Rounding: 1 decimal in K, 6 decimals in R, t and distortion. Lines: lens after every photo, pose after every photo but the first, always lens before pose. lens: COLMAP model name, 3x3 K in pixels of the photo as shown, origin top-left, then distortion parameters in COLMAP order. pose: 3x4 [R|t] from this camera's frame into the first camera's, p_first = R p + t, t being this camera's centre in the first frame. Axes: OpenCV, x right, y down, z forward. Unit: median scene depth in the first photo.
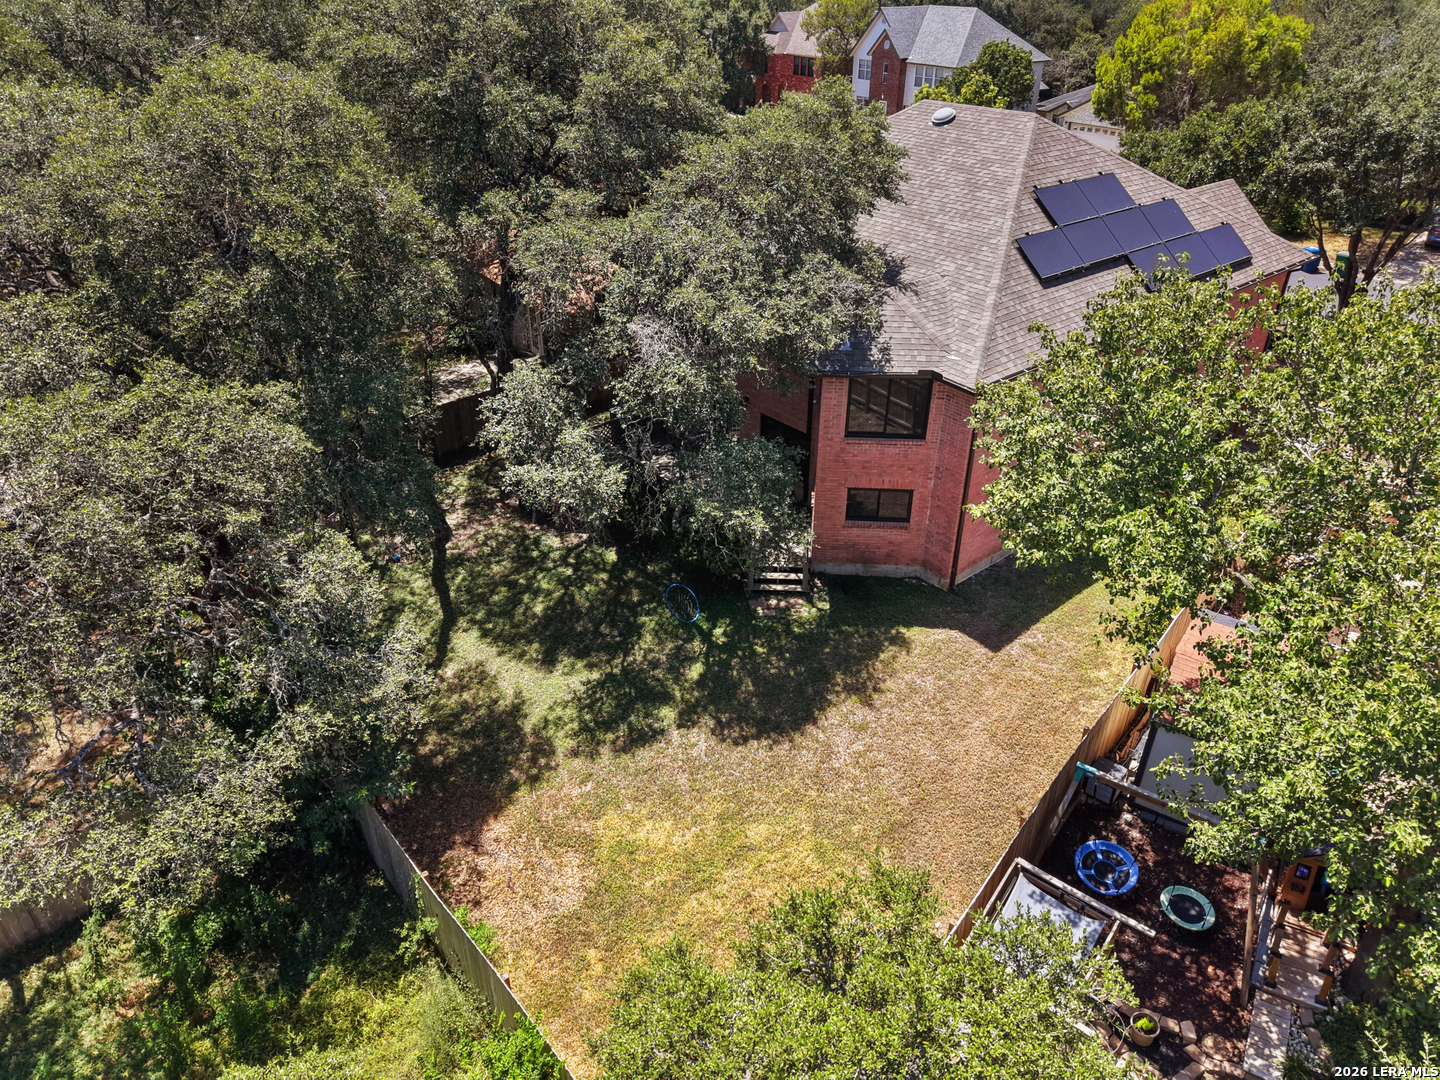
lens RADIAL K [[981.0, 0, 714.8], [0, 981.0, 500.2], [0, 0, 1]] dist [0.042366, -0.039145]
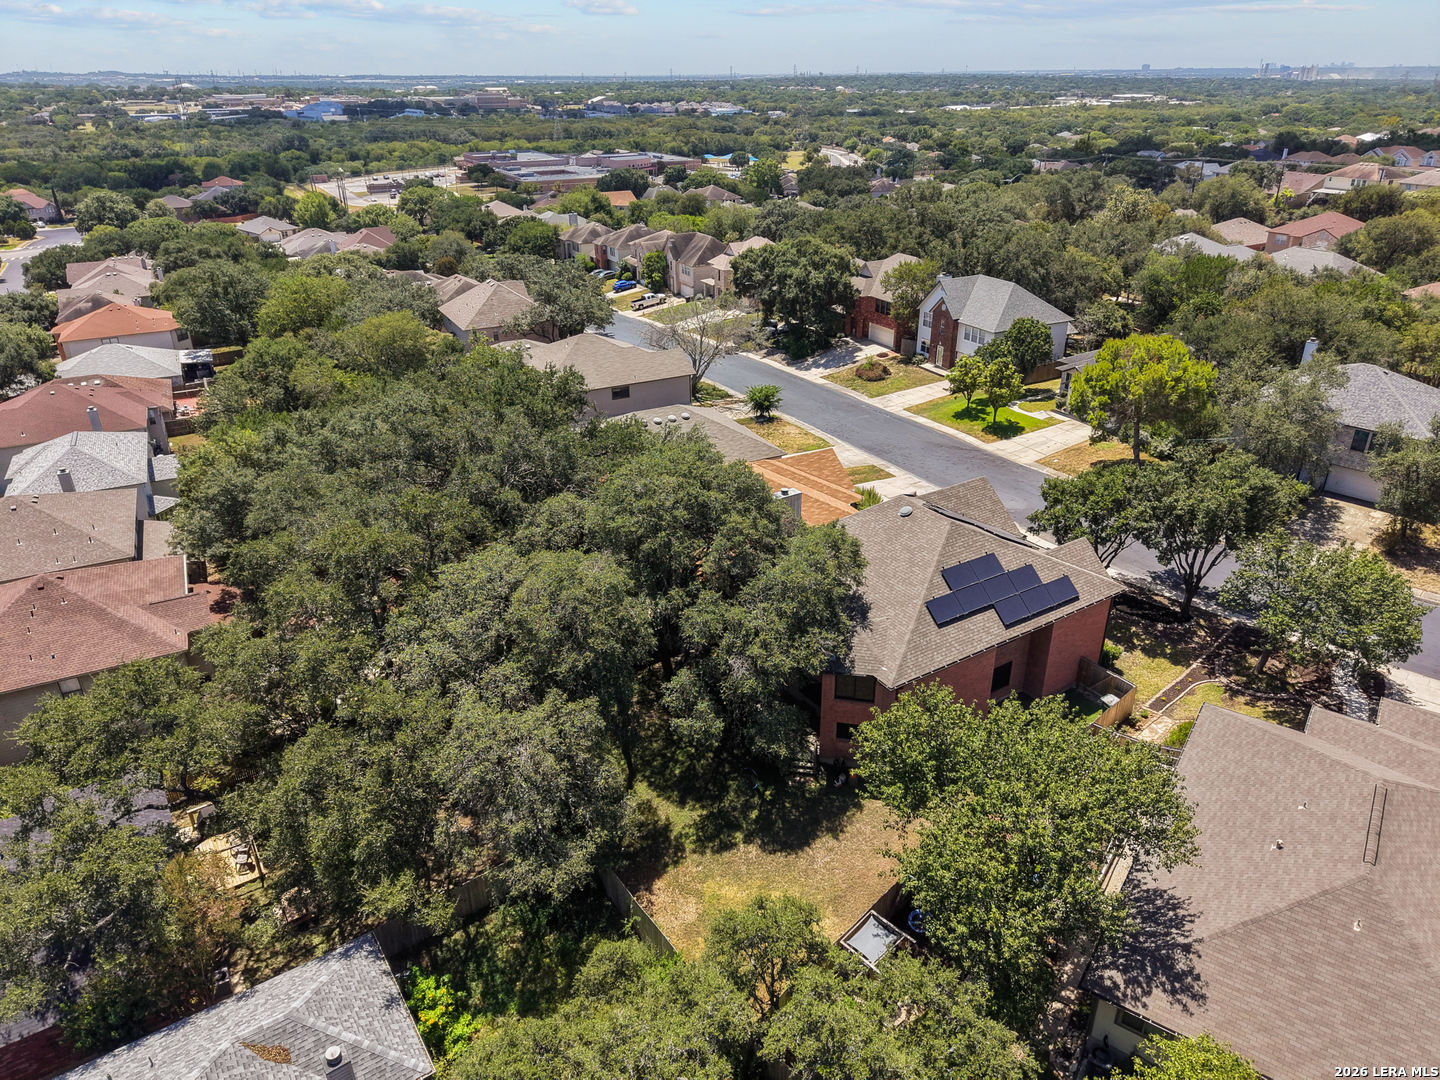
lens RADIAL K [[981.0, 0, 714.8], [0, 981.0, 500.2], [0, 0, 1]] dist [0.042366, -0.039145]
pose [[0.992925, 0.042248, -0.110973, 0.103577], [-0.051102, 0.995628, -0.078191, -0.325646], [0.107185, 0.083309, 0.990743, -1.138079]]
